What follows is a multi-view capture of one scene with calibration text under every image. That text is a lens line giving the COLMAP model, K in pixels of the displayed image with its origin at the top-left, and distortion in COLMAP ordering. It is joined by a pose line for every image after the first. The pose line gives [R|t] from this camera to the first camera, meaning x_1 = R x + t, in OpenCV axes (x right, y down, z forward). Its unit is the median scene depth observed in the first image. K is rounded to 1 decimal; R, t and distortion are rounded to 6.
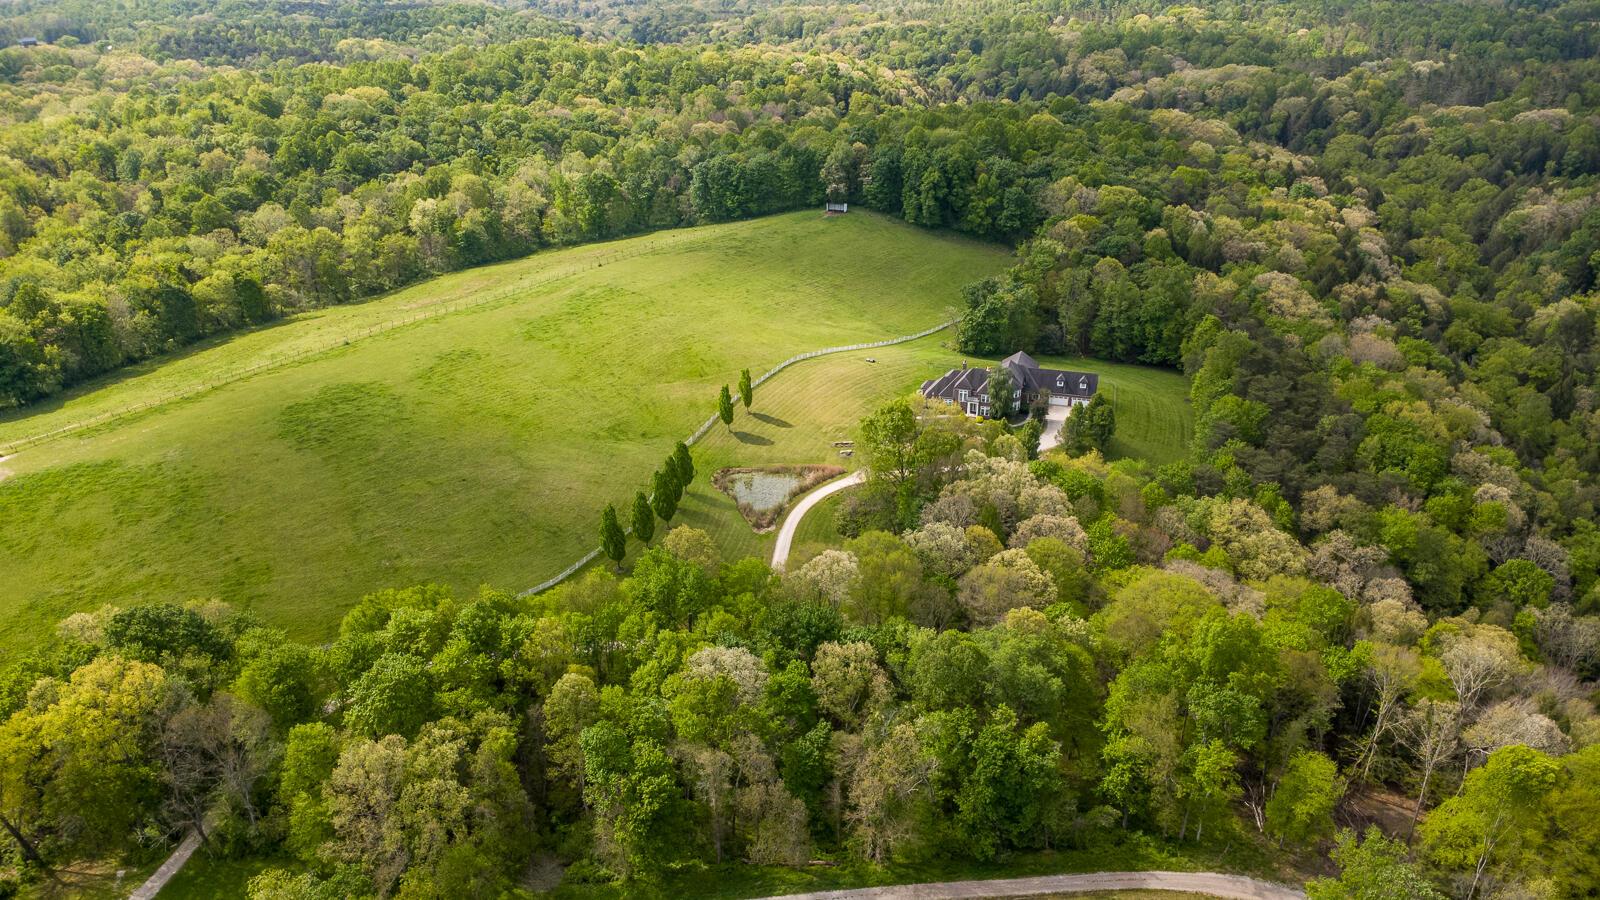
lens RADIAL K [[1080.4, 0, 802.1], [0, 1080.4, 450.5], [0, 0, 1]] dist [0.000627, -0.000128]
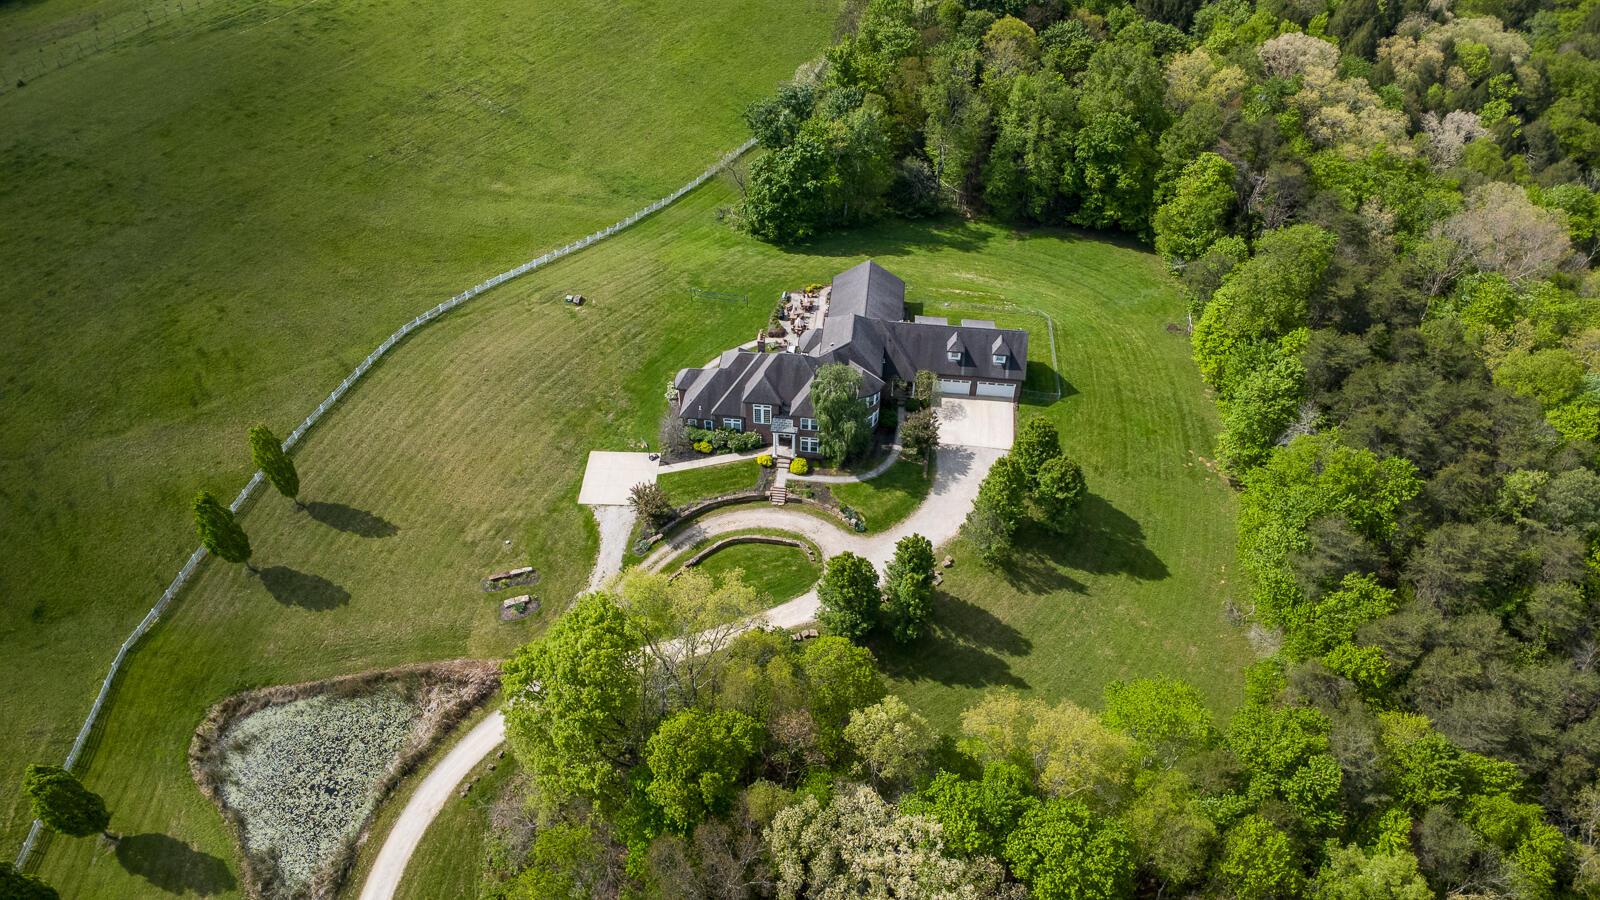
lens RADIAL K [[1080.4, 0, 802.1], [0, 1080.4, 450.5], [0, 0, 1]] dist [0.000627, -0.000128]
pose [[0.982818, -0.116066, 0.143520, 0.084154], [0.065254, 0.945829, 0.318041, -0.163841], [-0.172659, -0.303211, 0.937151, 0.477704]]
